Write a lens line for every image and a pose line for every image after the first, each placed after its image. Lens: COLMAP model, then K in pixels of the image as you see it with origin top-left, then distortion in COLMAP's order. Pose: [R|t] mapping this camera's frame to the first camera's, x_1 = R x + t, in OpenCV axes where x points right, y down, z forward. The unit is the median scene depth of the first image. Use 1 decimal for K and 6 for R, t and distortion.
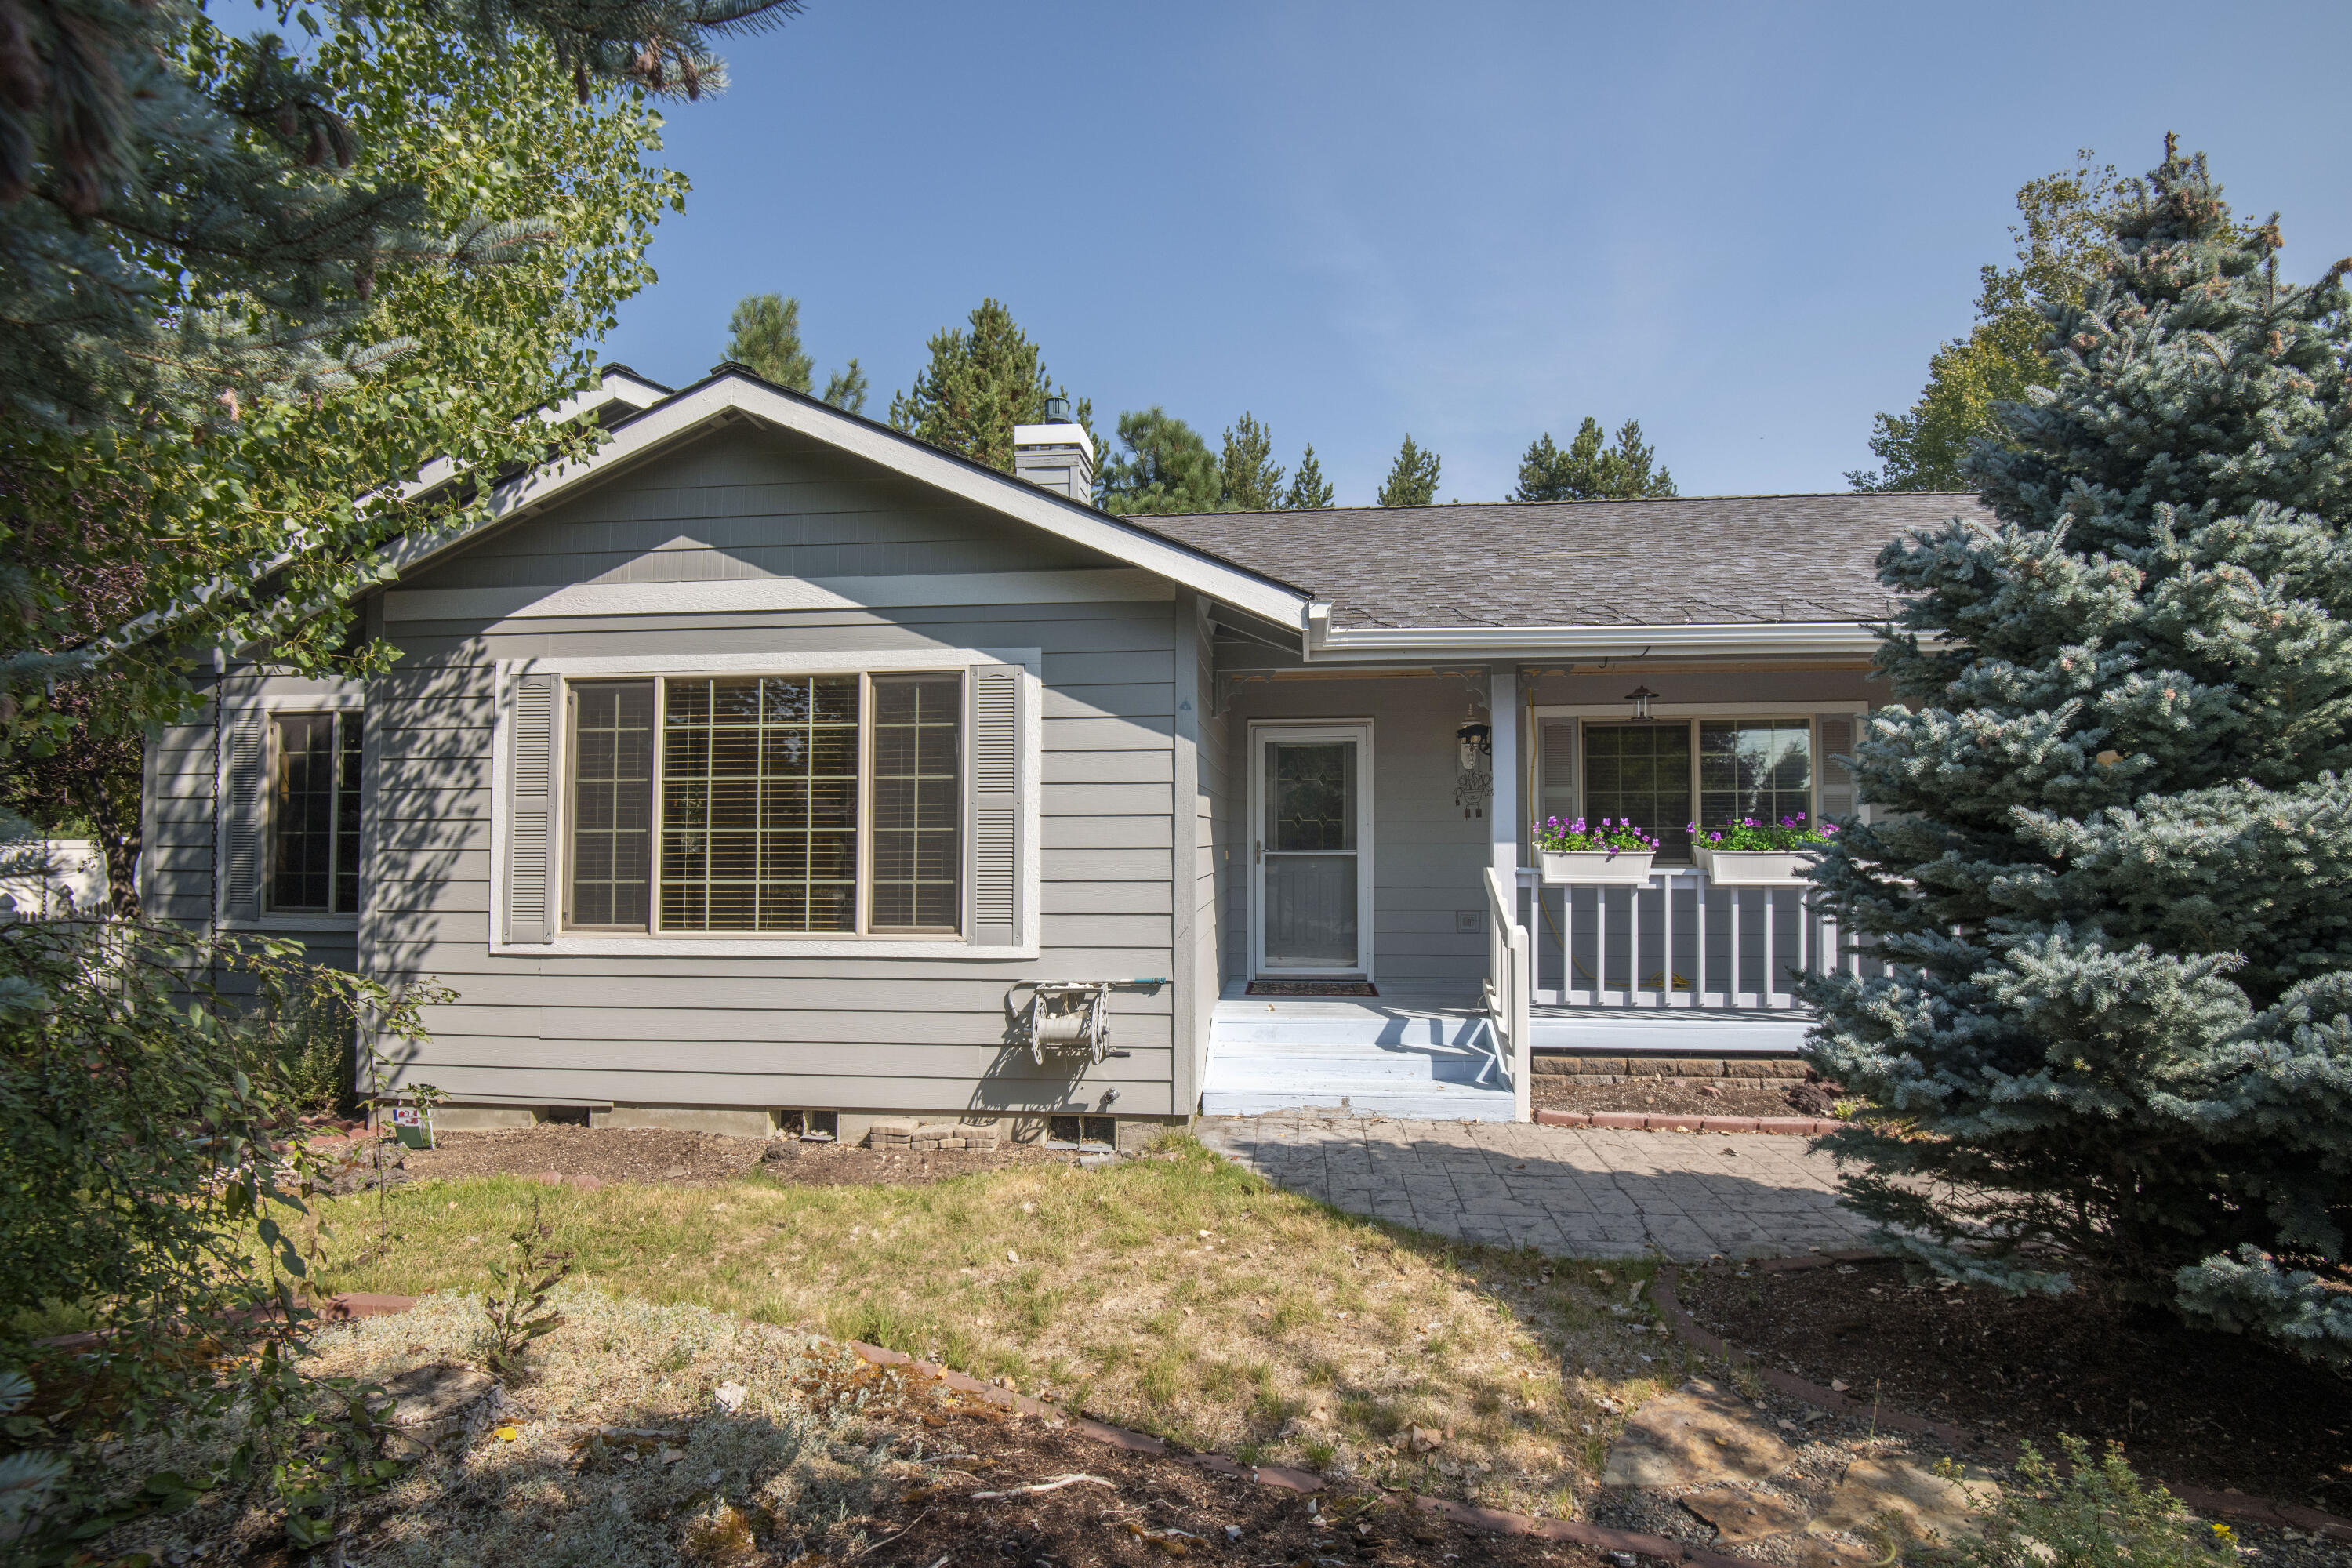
lens RADIAL K [[1108.7, 0, 1176.0], [0, 1108.7, 784.0], [0, 0, 1]] dist [-0.015310, -0.000025]
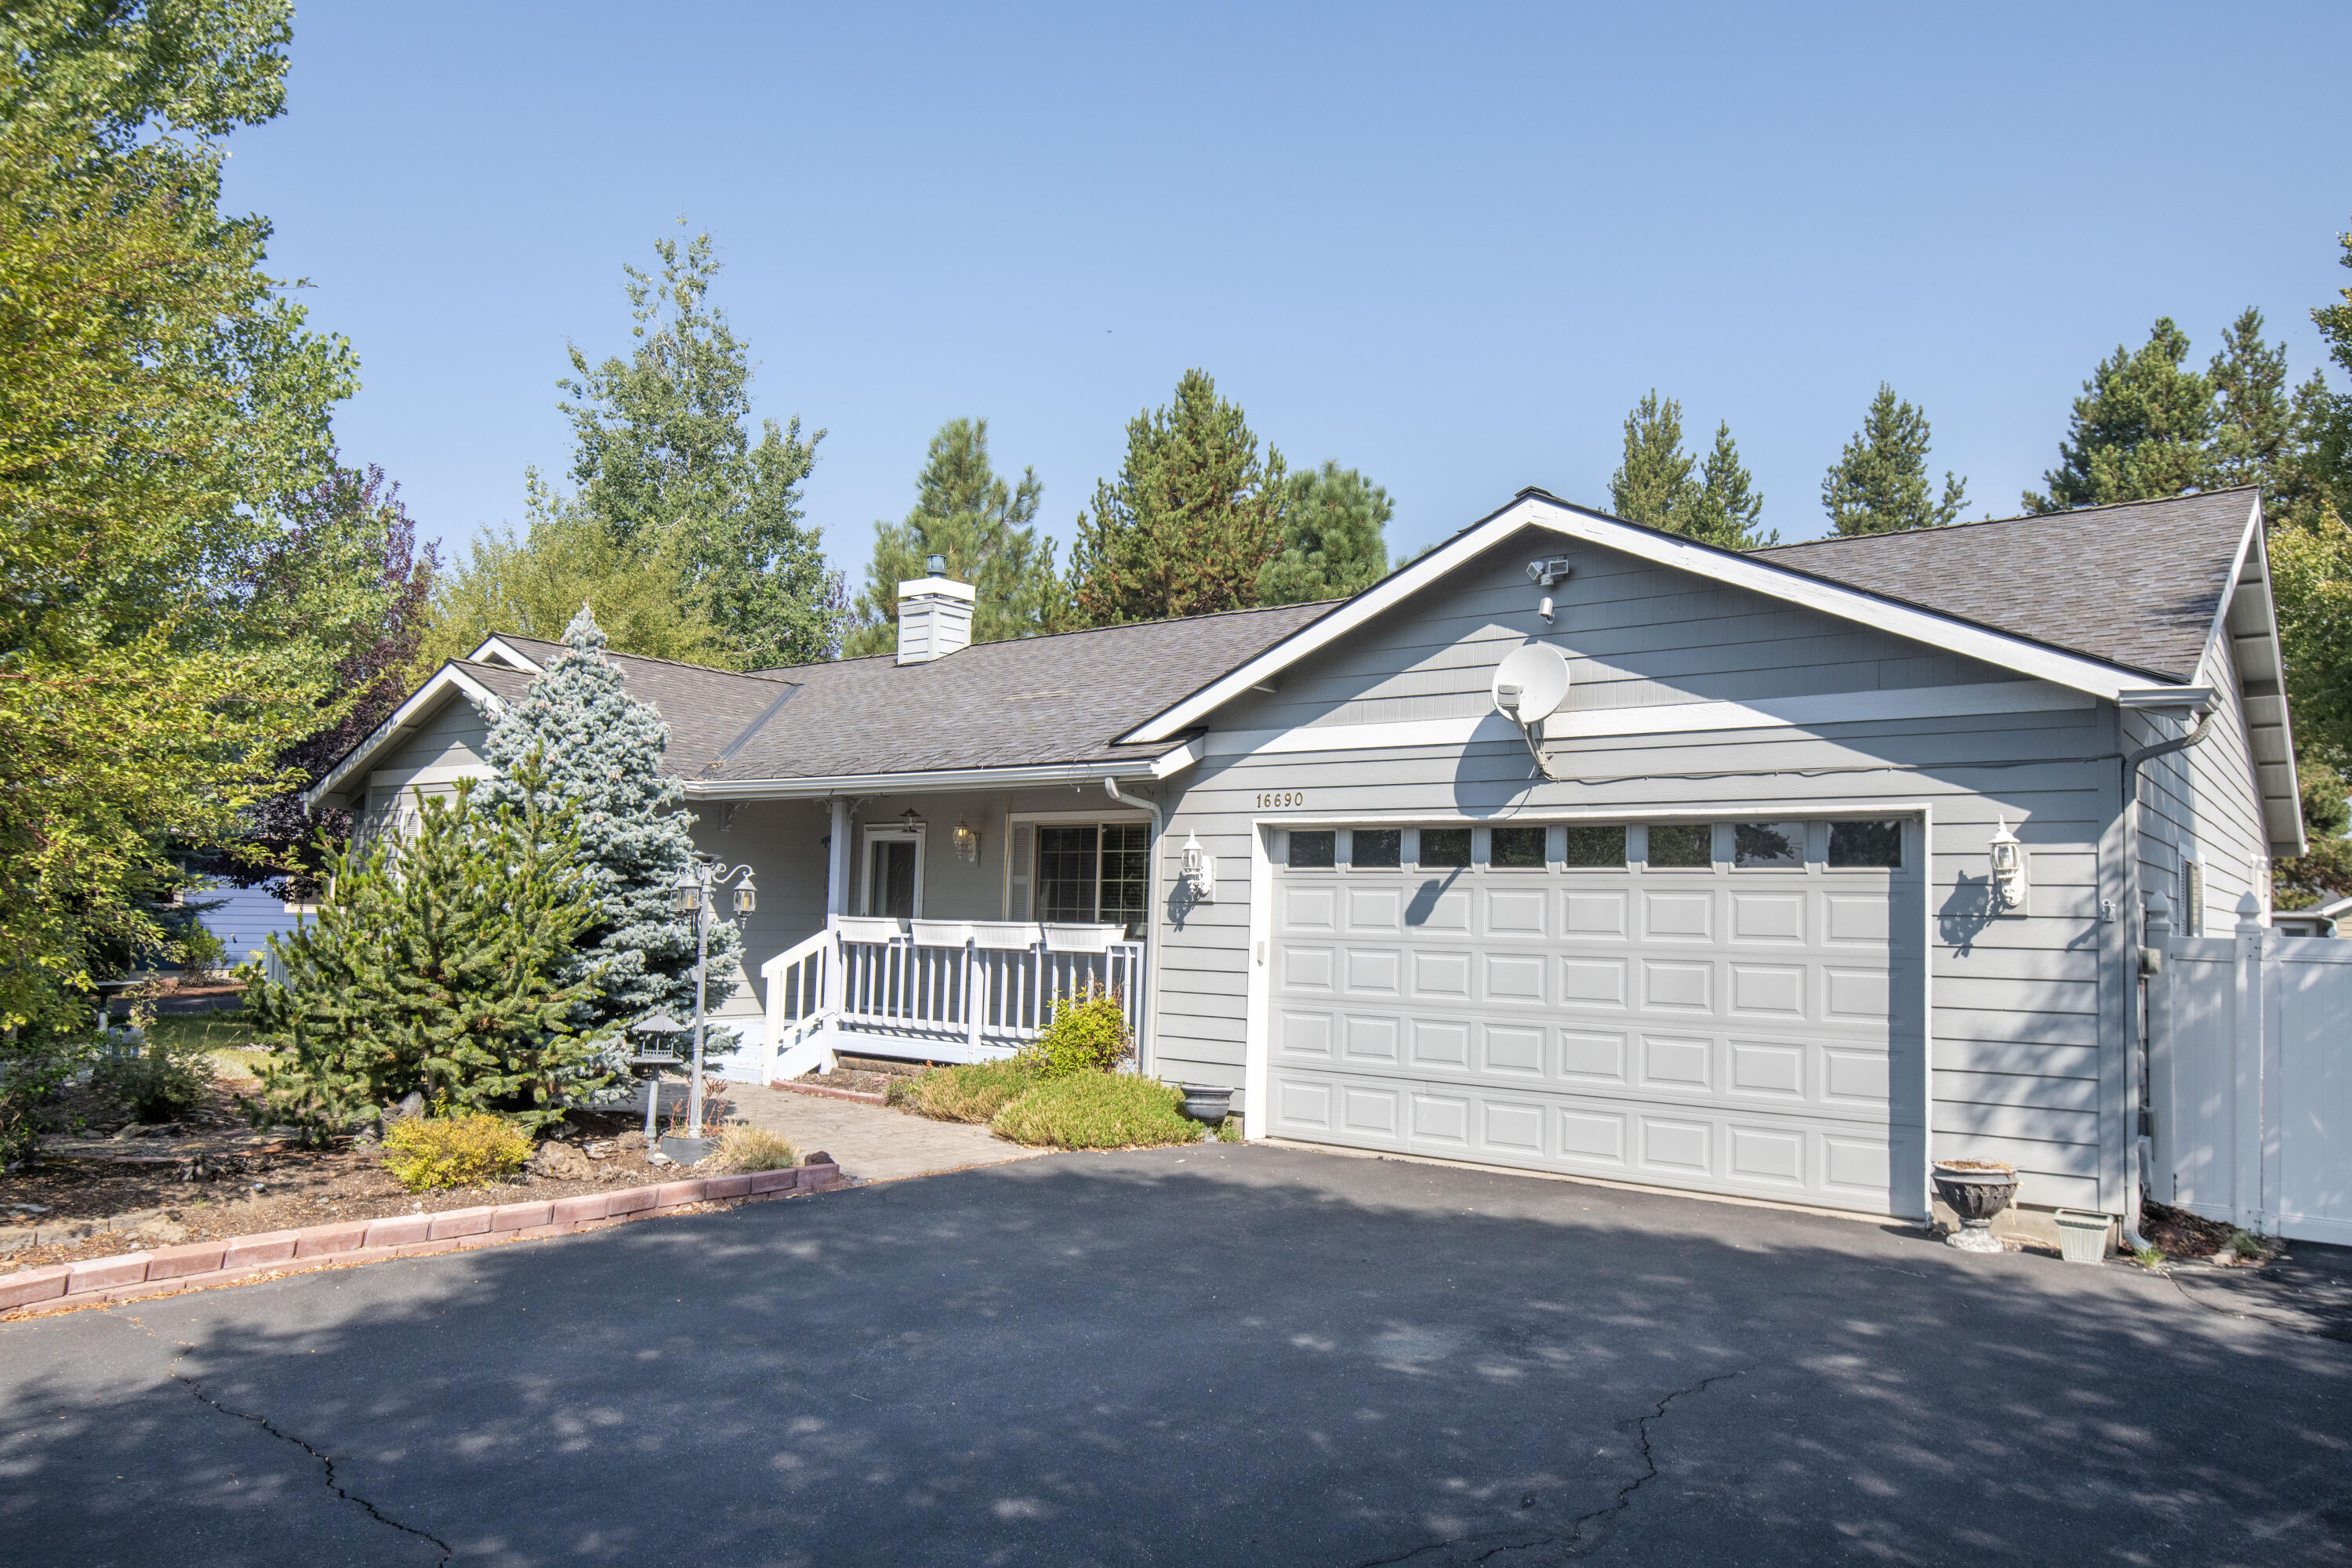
lens RADIAL K [[1618.2, 0, 1175.9], [0, 1618.2, 820.0], [0, 0, 1]] dist [0.004584, -0.004423]
pose [[0.830034, -0.007469, -0.557663, 1.938009], [-0.005899, 0.999737, -0.022169, -0.027142], [0.557682, 0.021691, 0.829771, -0.580333]]
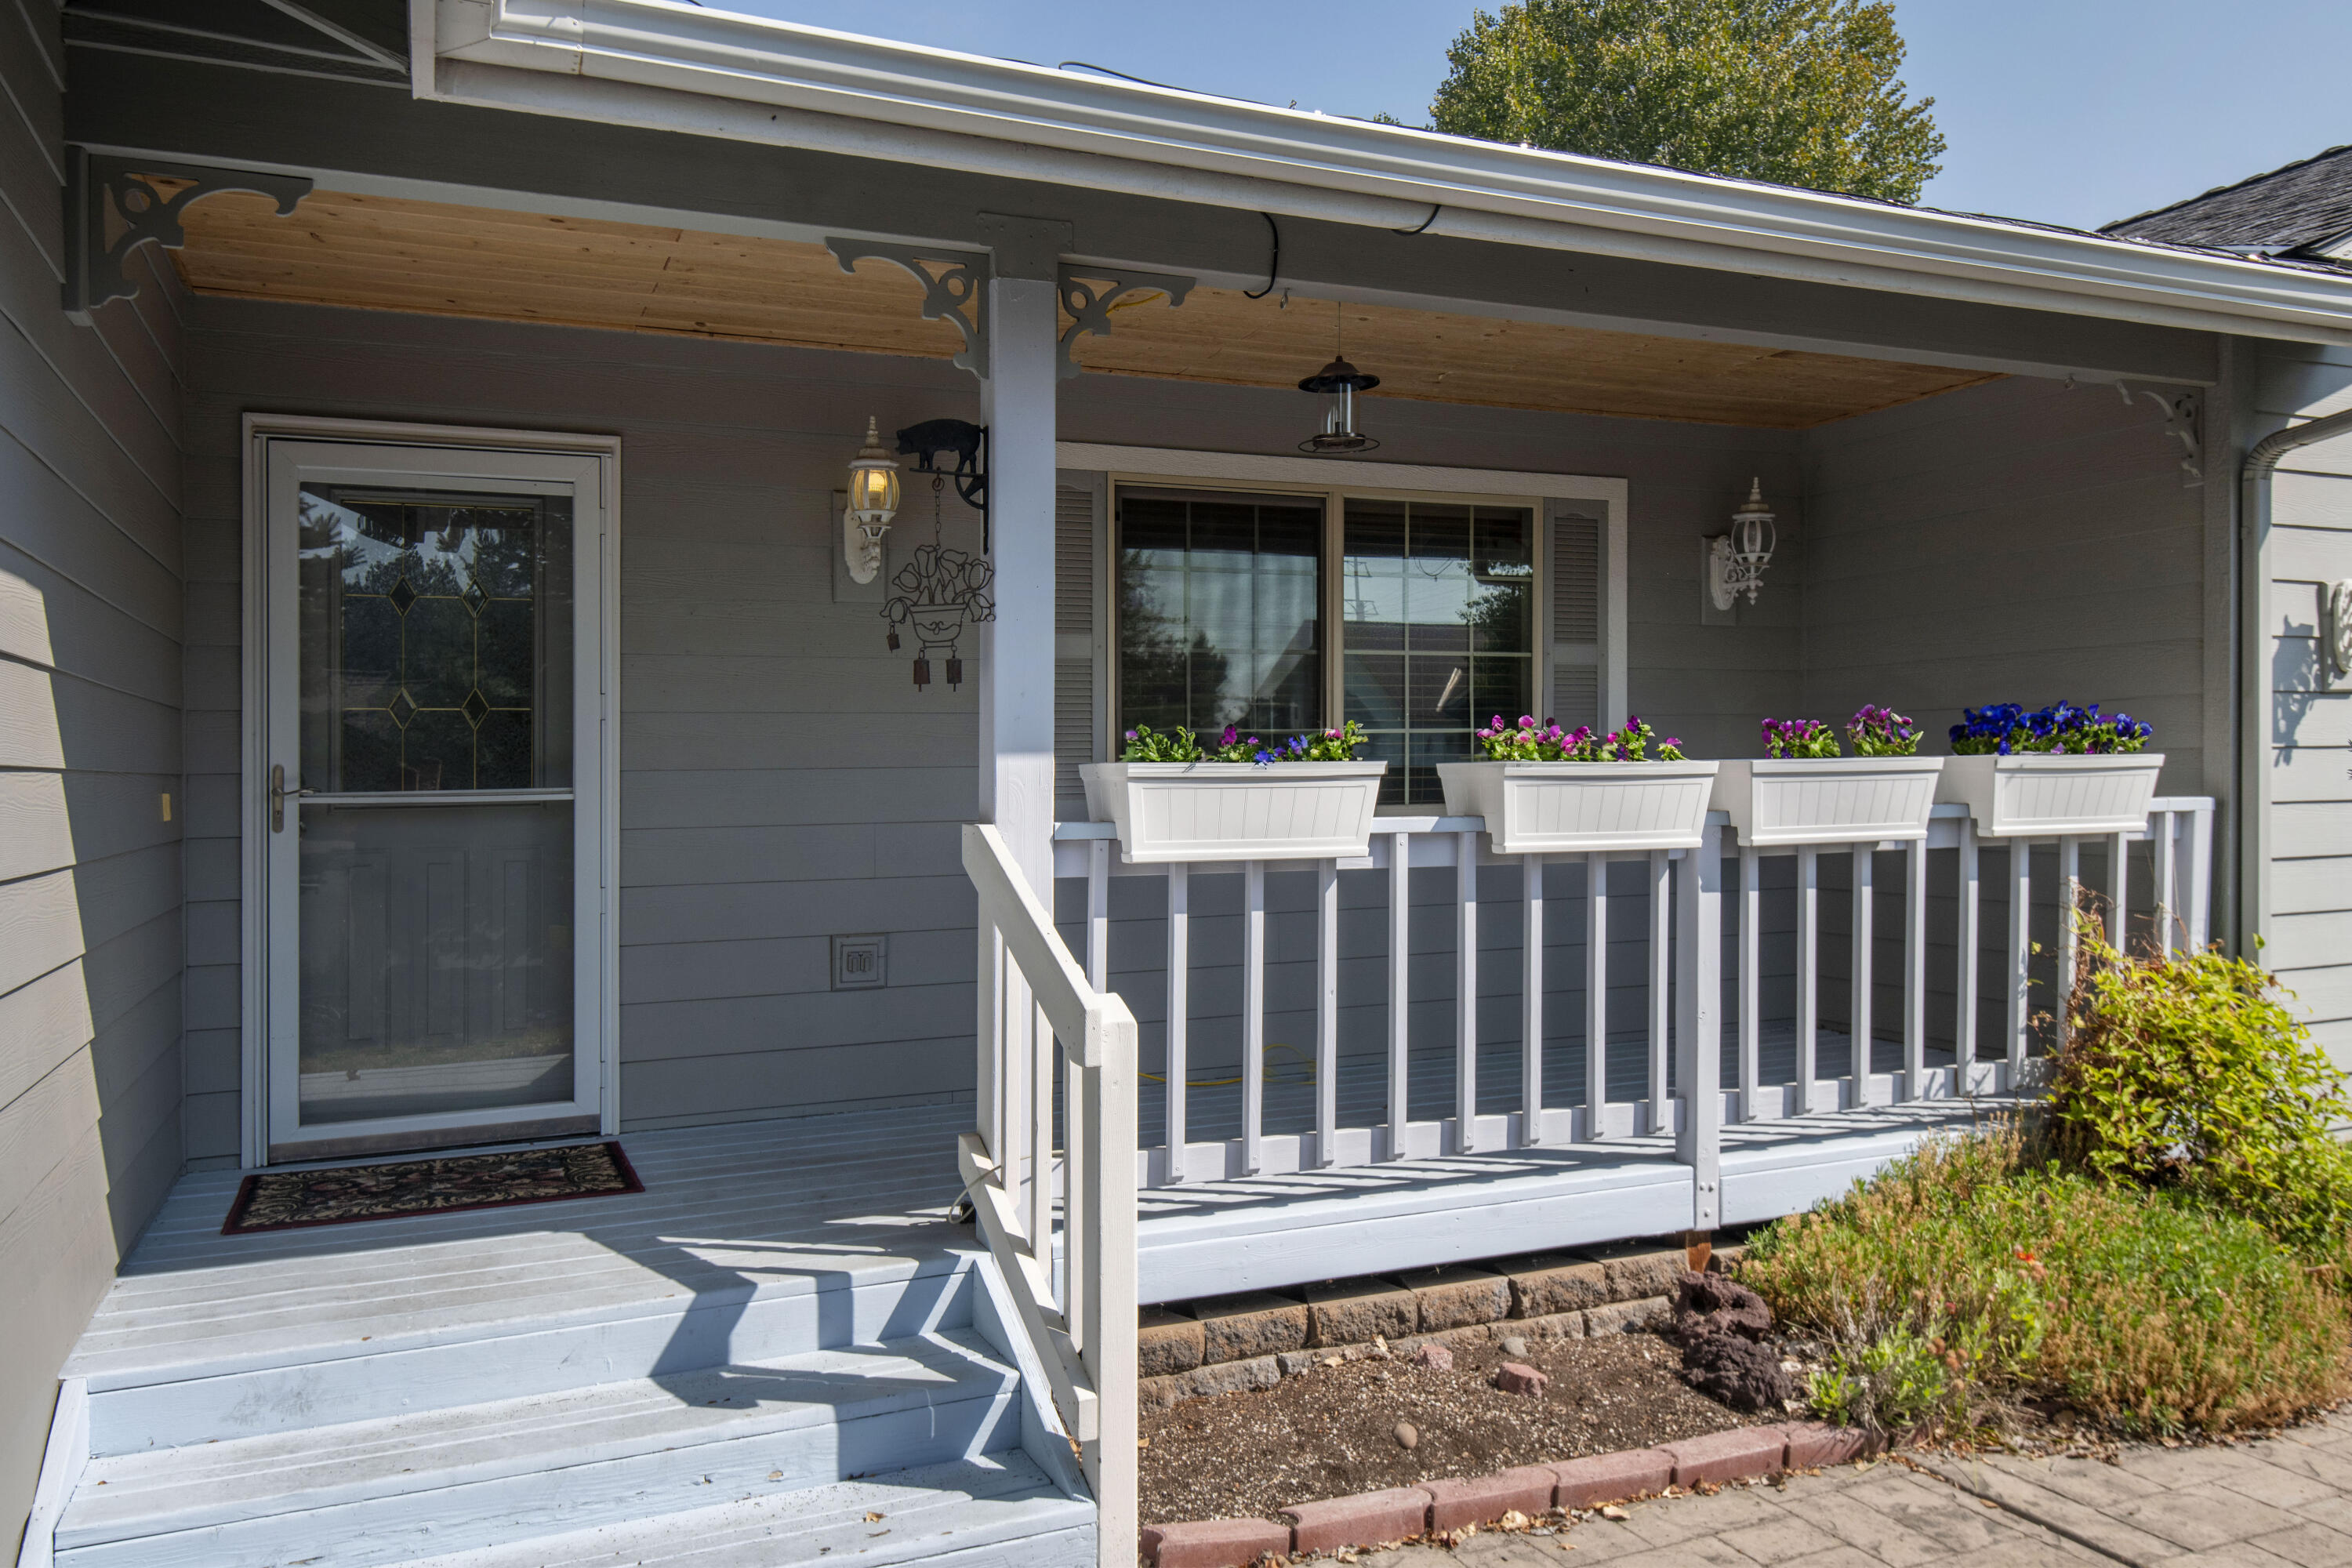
lens RADIAL K [[1748.7, 0, 1147.0], [0, 1748.7, 749.7], [0, 0, 1]] dist [0.041857, -0.001269]
pose [[0.877007, -0.002992, 0.480468, 0.060477], [-0.011023, 0.999592, 0.026346, 0.036461], [-0.480351, -0.028402, 0.876617, 0.488151]]
